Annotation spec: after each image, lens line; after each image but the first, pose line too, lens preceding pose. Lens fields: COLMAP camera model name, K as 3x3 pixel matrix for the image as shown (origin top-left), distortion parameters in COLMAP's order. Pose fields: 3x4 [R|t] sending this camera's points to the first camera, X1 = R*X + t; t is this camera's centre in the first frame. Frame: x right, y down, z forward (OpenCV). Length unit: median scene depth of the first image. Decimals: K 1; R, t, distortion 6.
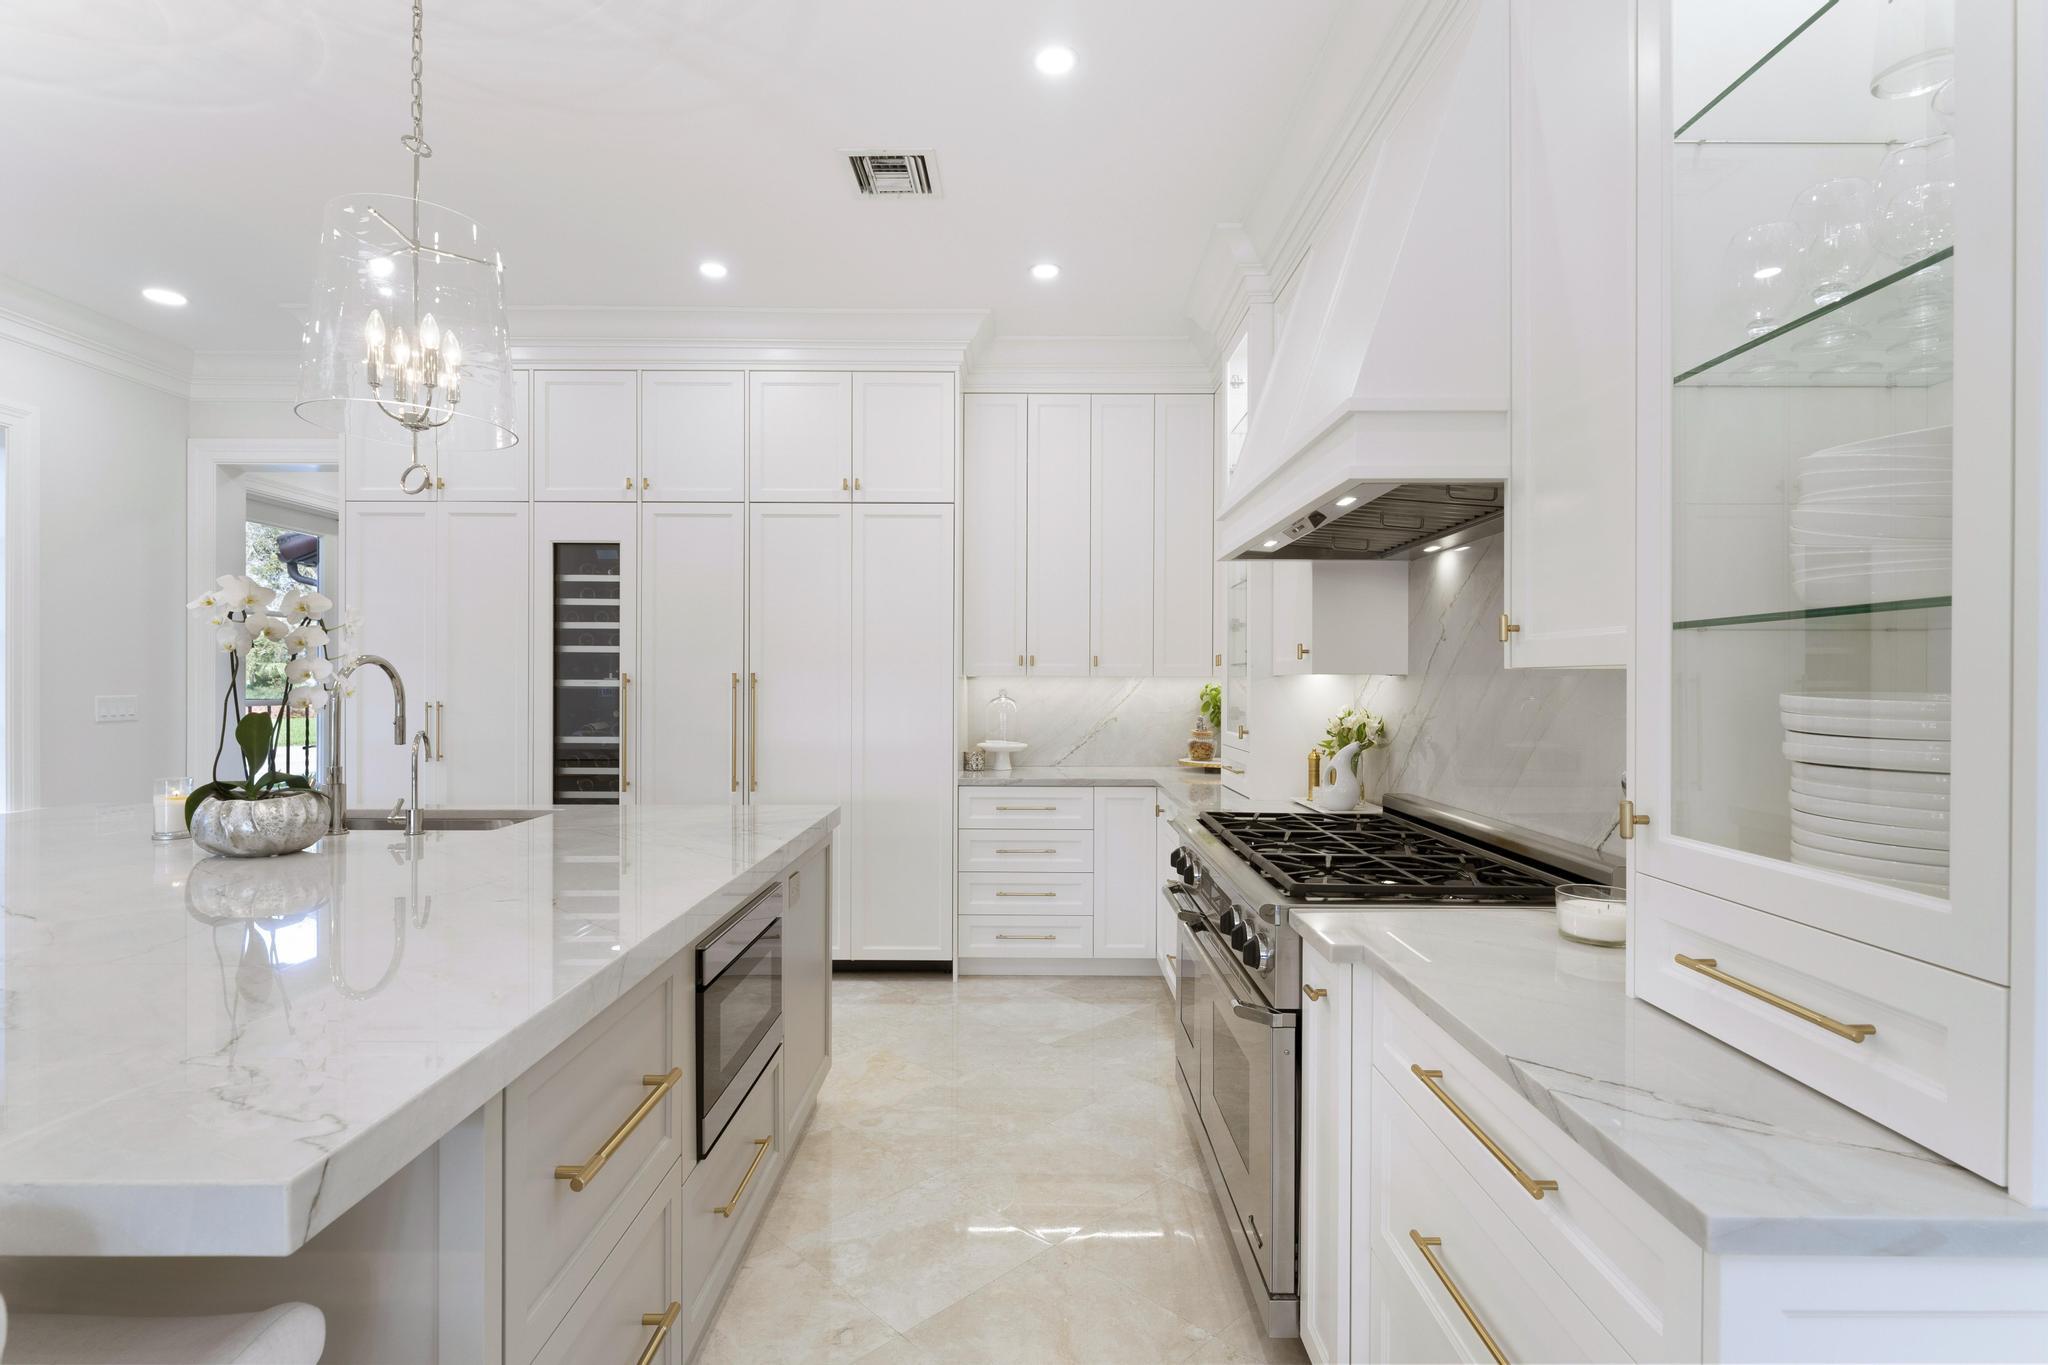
lens RADIAL K [[989.5, 0, 1026.4], [0, 989.5, 681.6], [0, 0, 1]] dist [-0.000507, 0.001818]
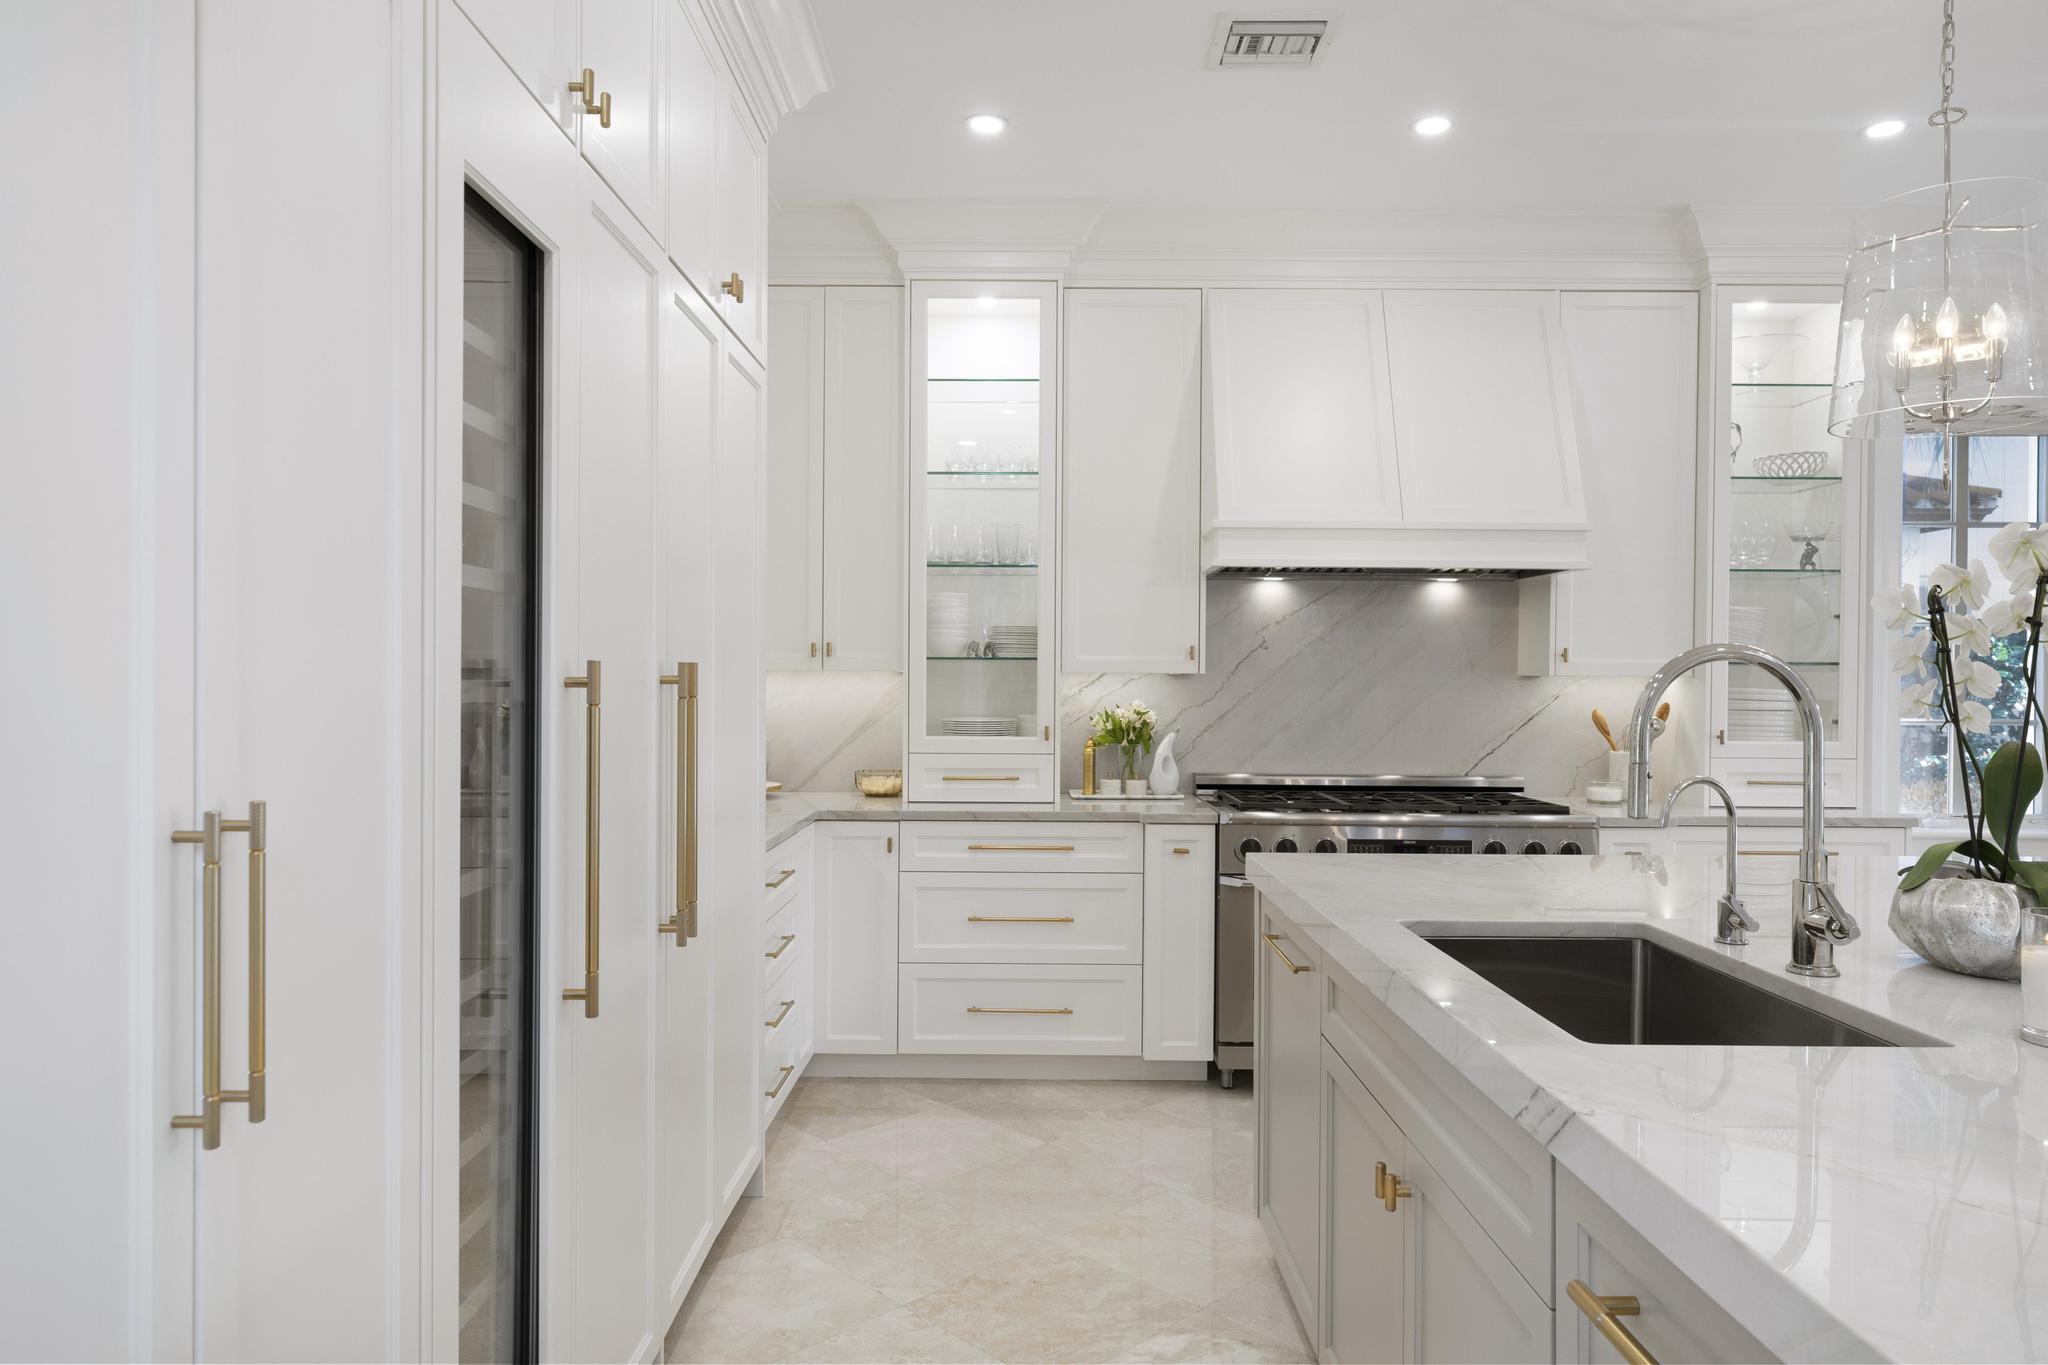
lens RADIAL K [[1302.5, 0, 994.7], [0, 1302.5, 688.8], [0, 0, 1]] dist [0.002662, -0.002883]
pose [[0.001951, -0.010848, 0.999939, -1.130836], [-0.006833, 0.999918, 0.010861, -0.005406], [-0.999975, -0.006853, 0.001876, 1.164869]]
